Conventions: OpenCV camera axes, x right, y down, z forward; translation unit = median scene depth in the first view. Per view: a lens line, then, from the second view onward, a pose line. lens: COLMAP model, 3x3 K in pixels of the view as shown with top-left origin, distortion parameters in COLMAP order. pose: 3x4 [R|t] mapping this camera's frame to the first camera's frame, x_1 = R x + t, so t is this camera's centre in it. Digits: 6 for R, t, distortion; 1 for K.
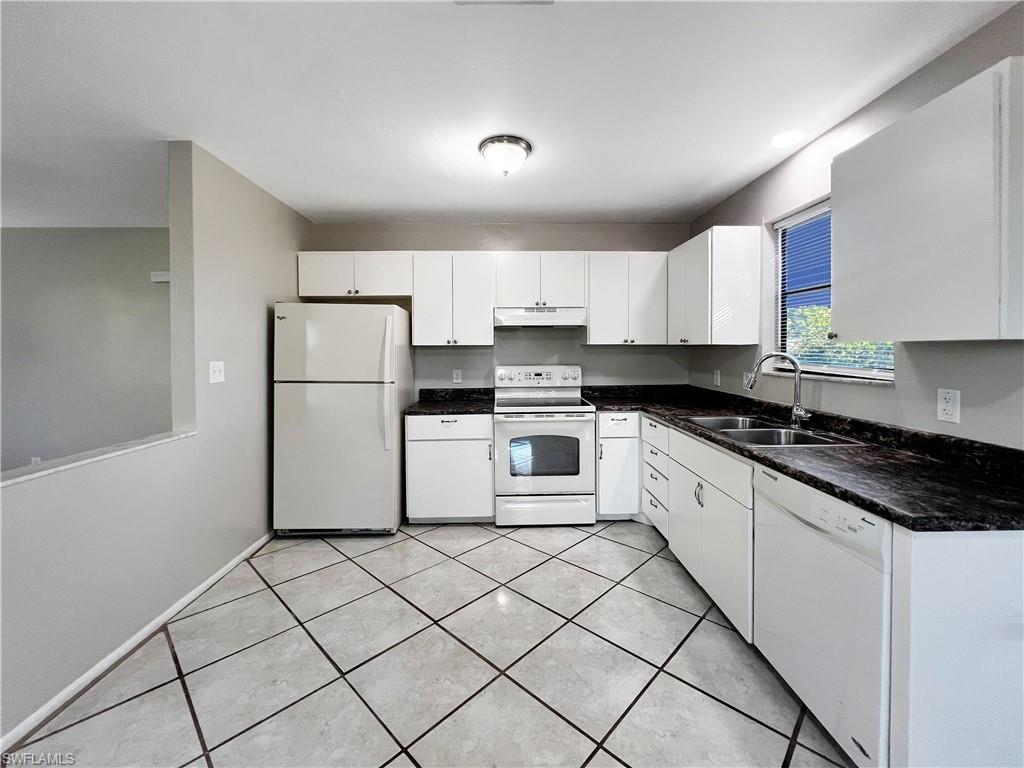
lens RADIAL K [[421.1, 0, 513.5], [0, 421.1, 359.8], [0, 0, 1]] dist [-0.003633, 0.001012]
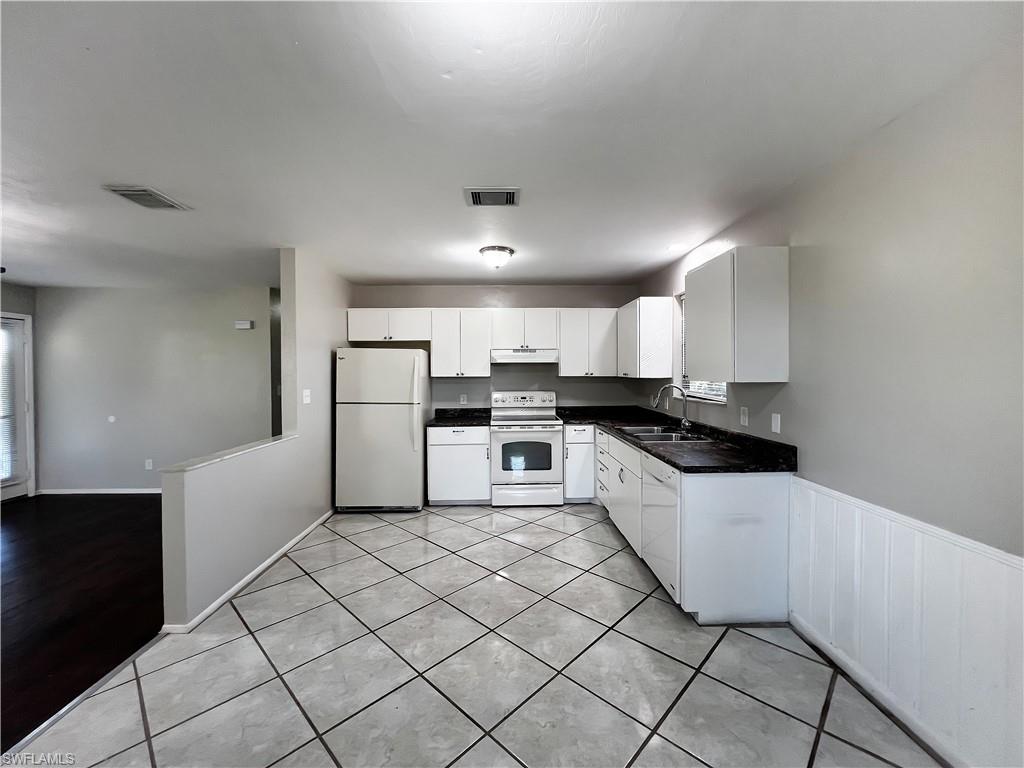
lens RADIAL K [[421.1, 0, 509.5], [0, 421.1, 386.7], [0, 0, 1]] dist [-0.003633, 0.001012]
pose [[0.999965, 0.000462, -0.008385, 0.029915], [-0.000376, 0.999947, 0.010273, -0.018083], [0.008390, -0.010270, 0.999912, -0.413339]]
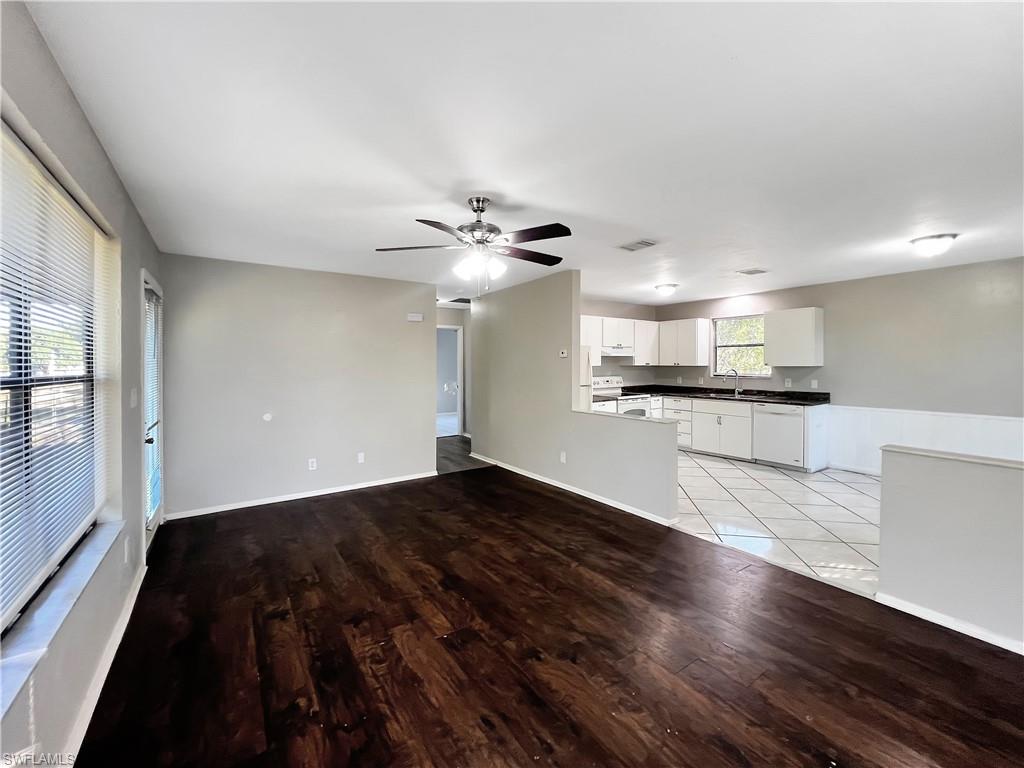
lens RADIAL K [[421.1, 0, 495.1], [0, 421.1, 367.1], [0, 0, 1]] dist [-0.003633, 0.001012]
pose [[0.844220, -0.003395, 0.535987, -1.663543], [0.015577, 0.999713, -0.018201, -0.002034], [-0.535771, 0.023715, 0.844030, -0.400452]]
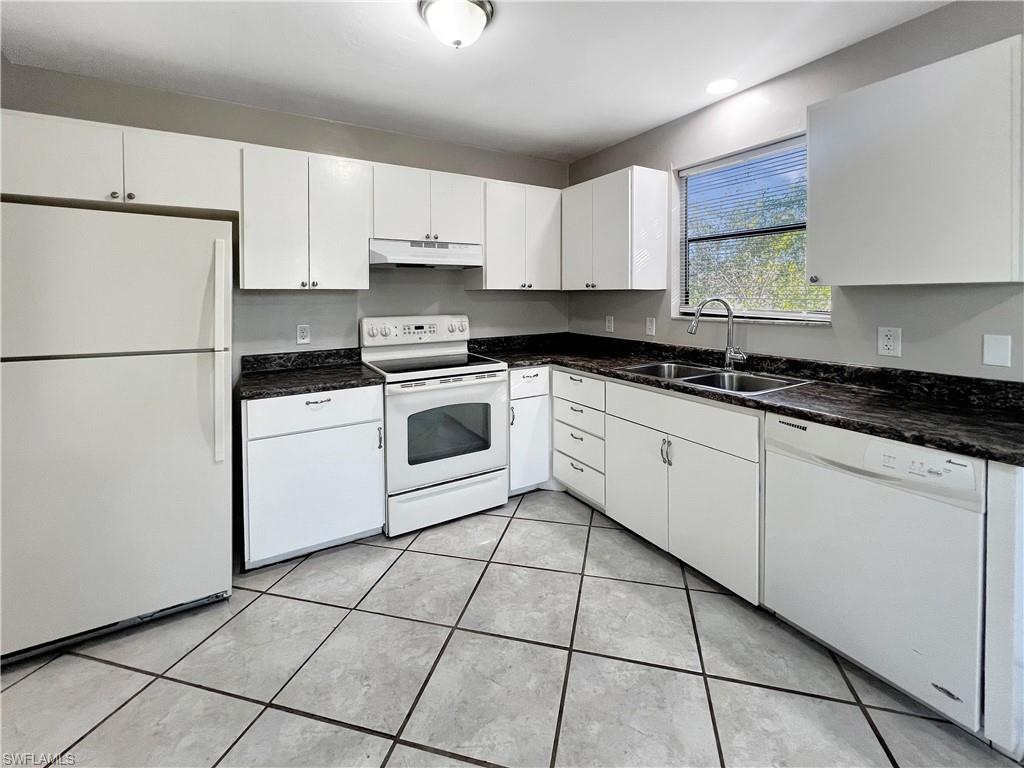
lens RADIAL K [[436.9, 0, 504.9], [0, 436.9, 305.5], [0, 0, 1]] dist [-0.002969, 0.000204]
pose [[0.873813, -0.012922, 0.486090, -0.236782], [0.016266, 0.999864, -0.002659, -0.001584], [-0.485989, 0.010230, 0.873905, 0.248364]]
